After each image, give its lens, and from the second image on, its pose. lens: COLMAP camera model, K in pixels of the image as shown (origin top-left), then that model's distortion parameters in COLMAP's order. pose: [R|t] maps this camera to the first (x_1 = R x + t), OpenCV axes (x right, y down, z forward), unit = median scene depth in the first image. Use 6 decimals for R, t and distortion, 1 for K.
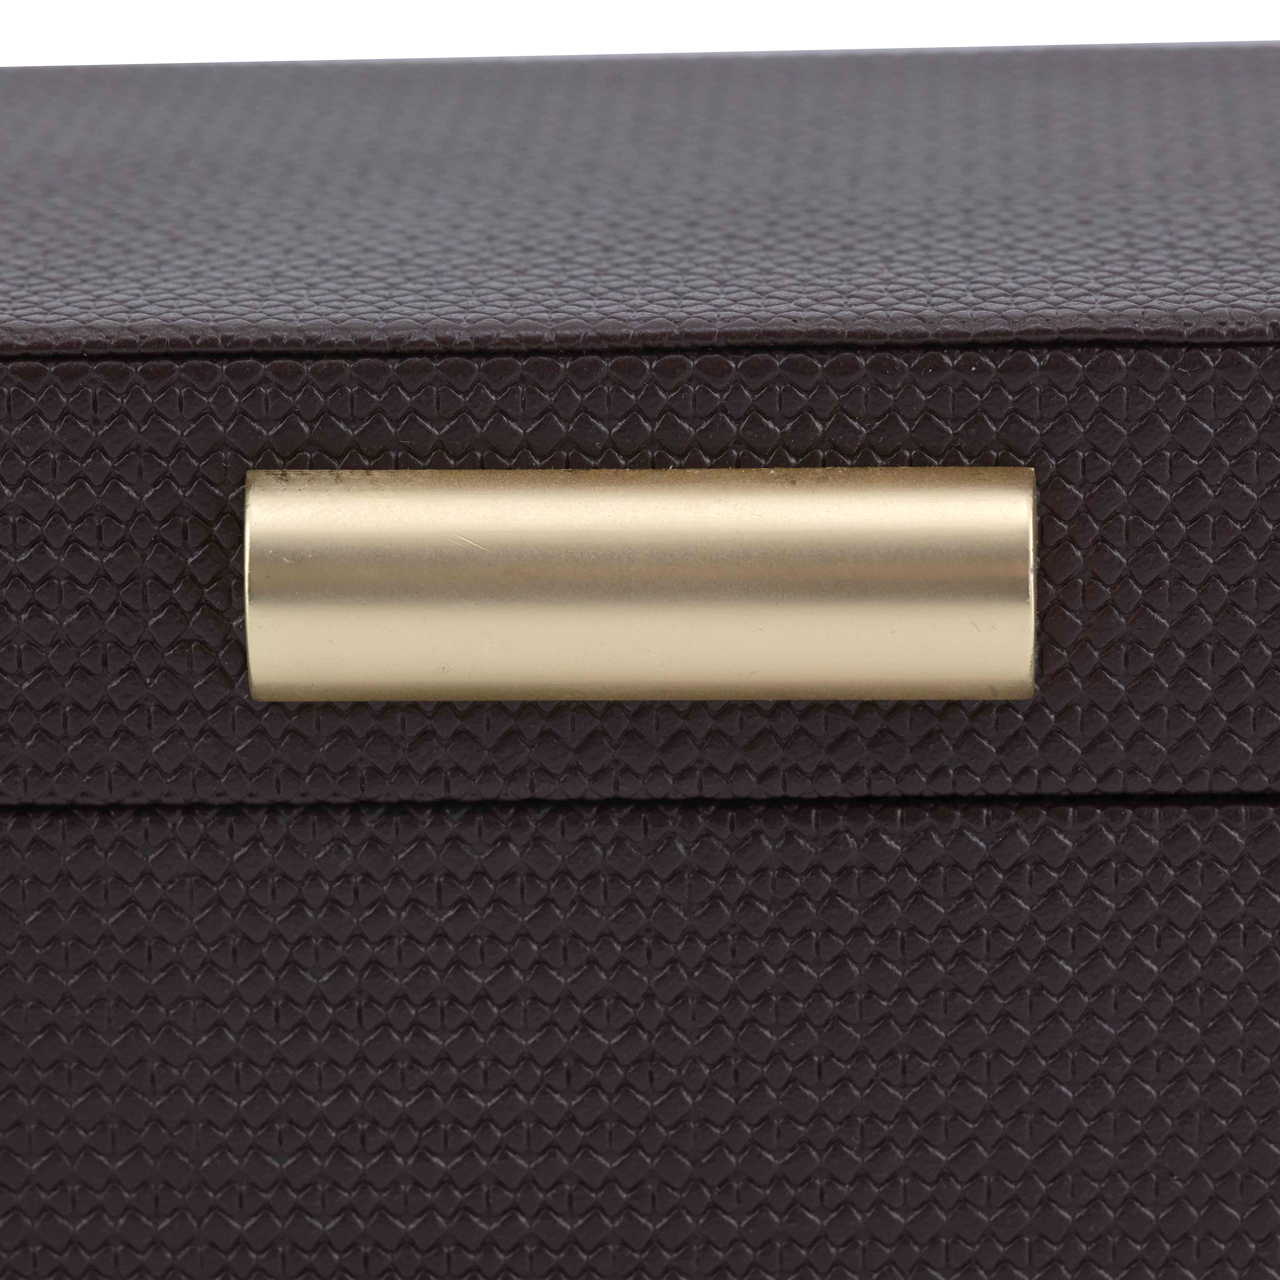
lens RADIAL K [[4058.5, 0, 651.6], [0, 4058.5, 647.9], [0, 0, 1]] dist [0.120006, 0.000000]
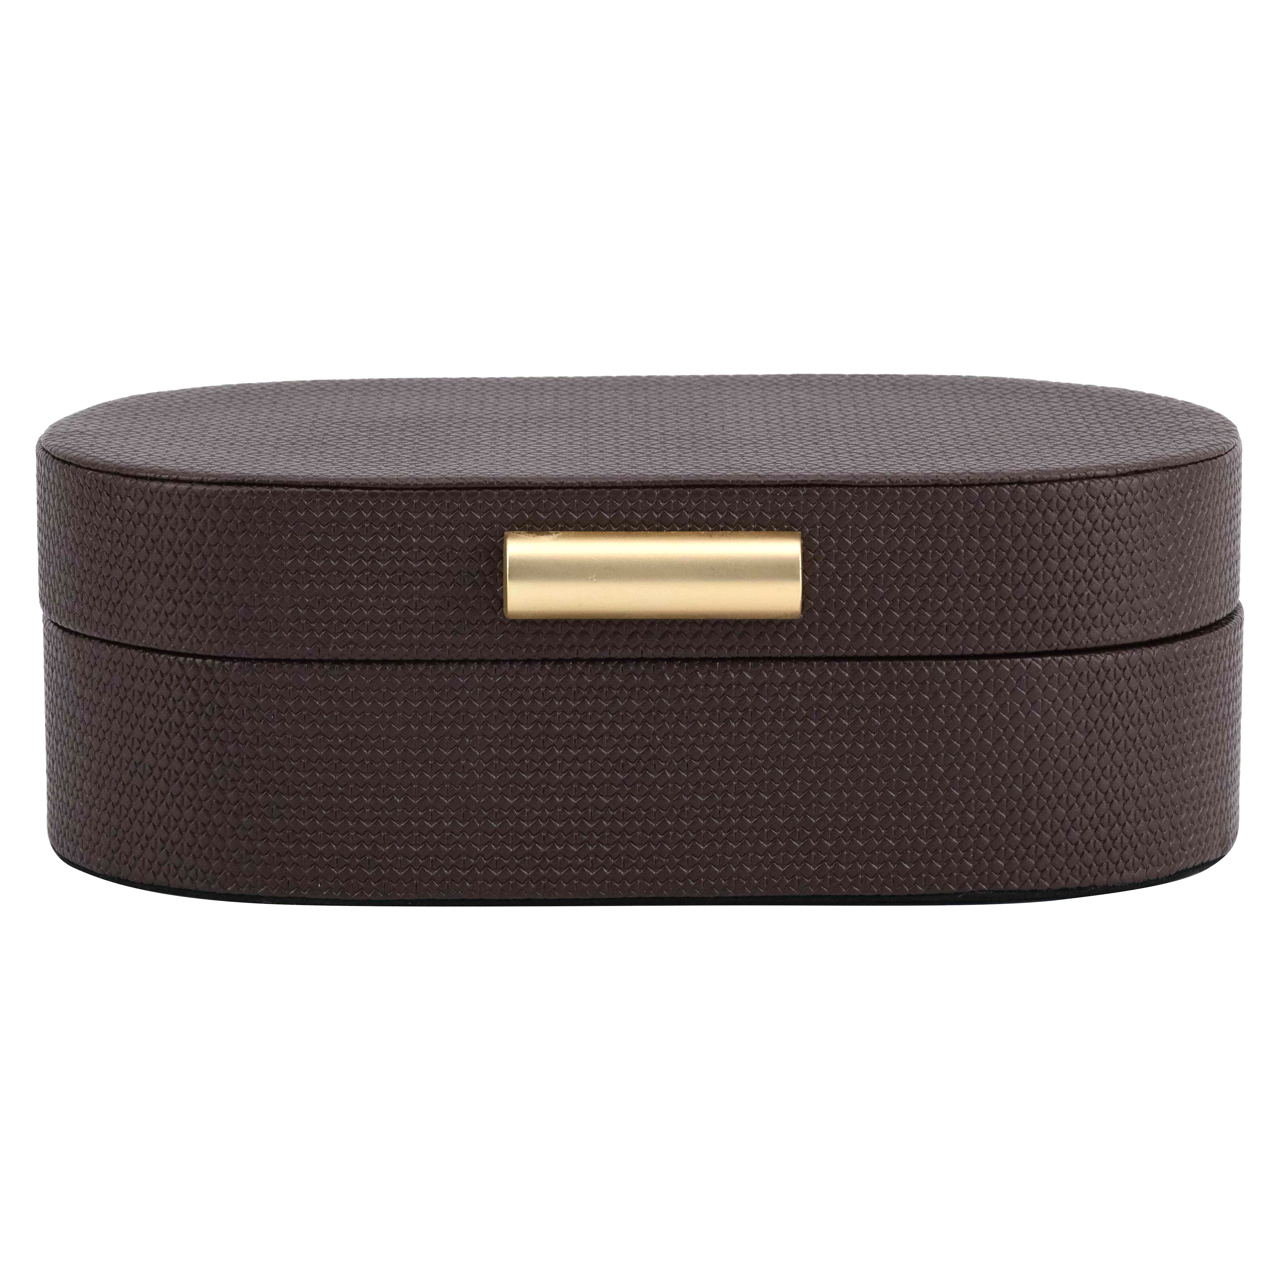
lens RADIAL K [[4058.5, 0, 639.7], [0, 4058.5, 636.6], [0, 0, 1]] dist [0.120006, 0.000000]
pose [[0.997145, 0.003838, 0.075412, -0.209130], [0.001515, 0.997489, -0.070807, 0.210219], [-0.075494, 0.070719, 0.994635, -1.616440]]
